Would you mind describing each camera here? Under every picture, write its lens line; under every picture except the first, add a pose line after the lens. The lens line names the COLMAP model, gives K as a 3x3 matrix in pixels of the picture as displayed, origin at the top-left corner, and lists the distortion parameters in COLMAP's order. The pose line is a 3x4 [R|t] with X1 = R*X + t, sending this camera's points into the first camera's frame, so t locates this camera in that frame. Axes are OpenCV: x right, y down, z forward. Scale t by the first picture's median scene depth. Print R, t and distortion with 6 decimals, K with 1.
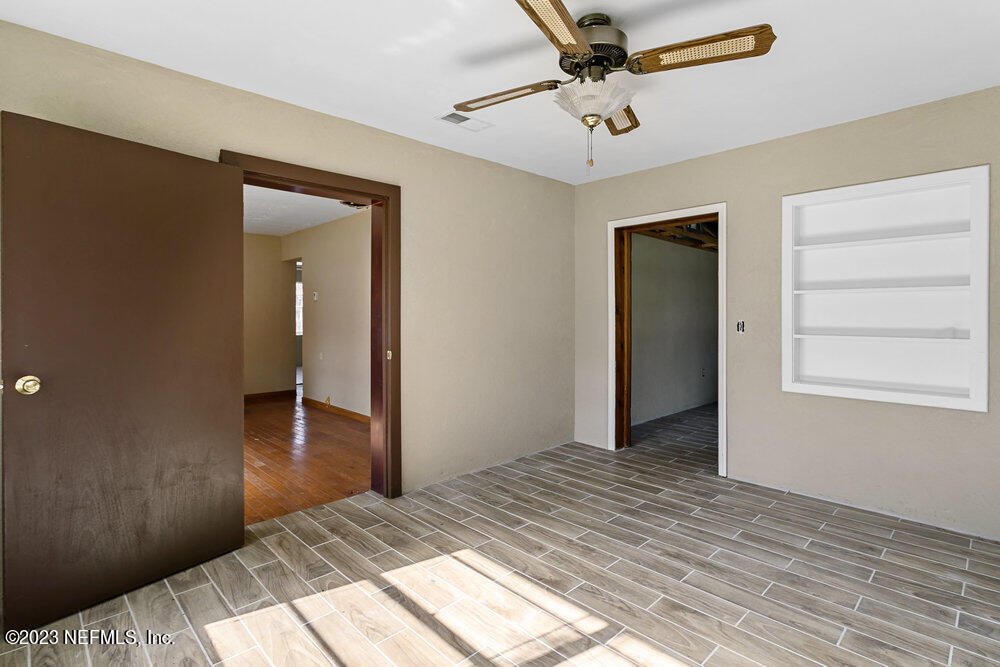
lens RADIAL K [[487.1, 0, 494.5], [0, 487.1, 316.0], [0, 0, 1]] dist [0.000520, 0.000015]
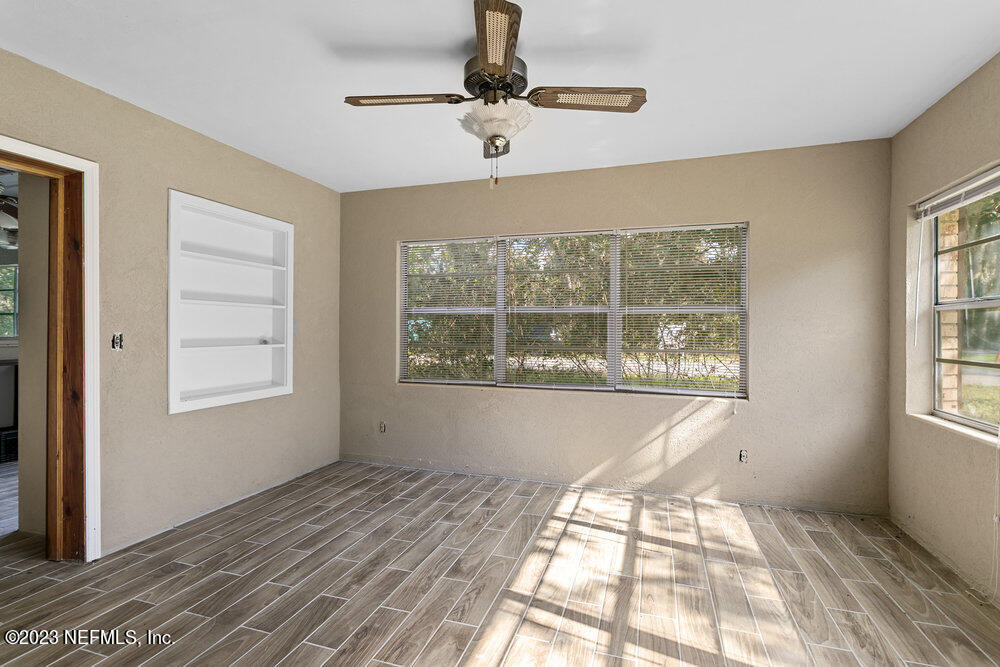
lens RADIAL K [[471.8, 0, 500.0], [0, 471.8, 333.5], [0, 0, 1]] dist [-0.000828, -0.000010]
pose [[-0.469075, -0.007584, 0.883126, -0.556725], [0.000905, 0.999958, 0.009067, 0.005020], [-0.883158, 0.005052, -0.469048, 1.160582]]
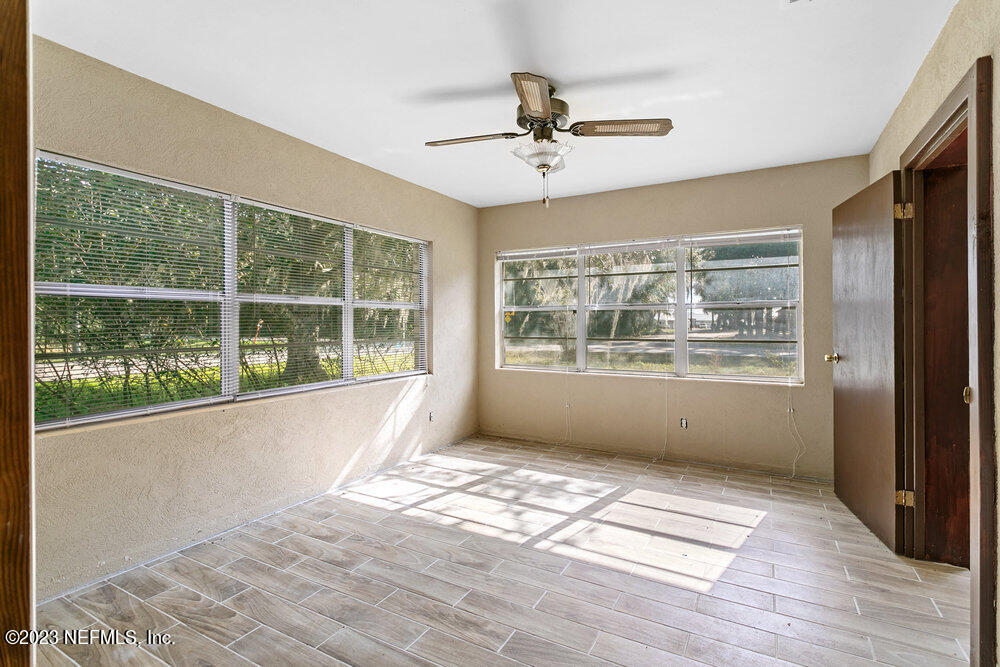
lens RADIAL K [[477.5, 0, 499.9], [0, 477.5, 321.7], [0, 0, 1]] dist [0.011165, 0.000382]
pose [[-0.956990, 0.003884, -0.290093, 0.533289], [0.002364, 0.999982, 0.005591, -0.002134], [0.290110, 0.004665, -0.956982, 1.710810]]
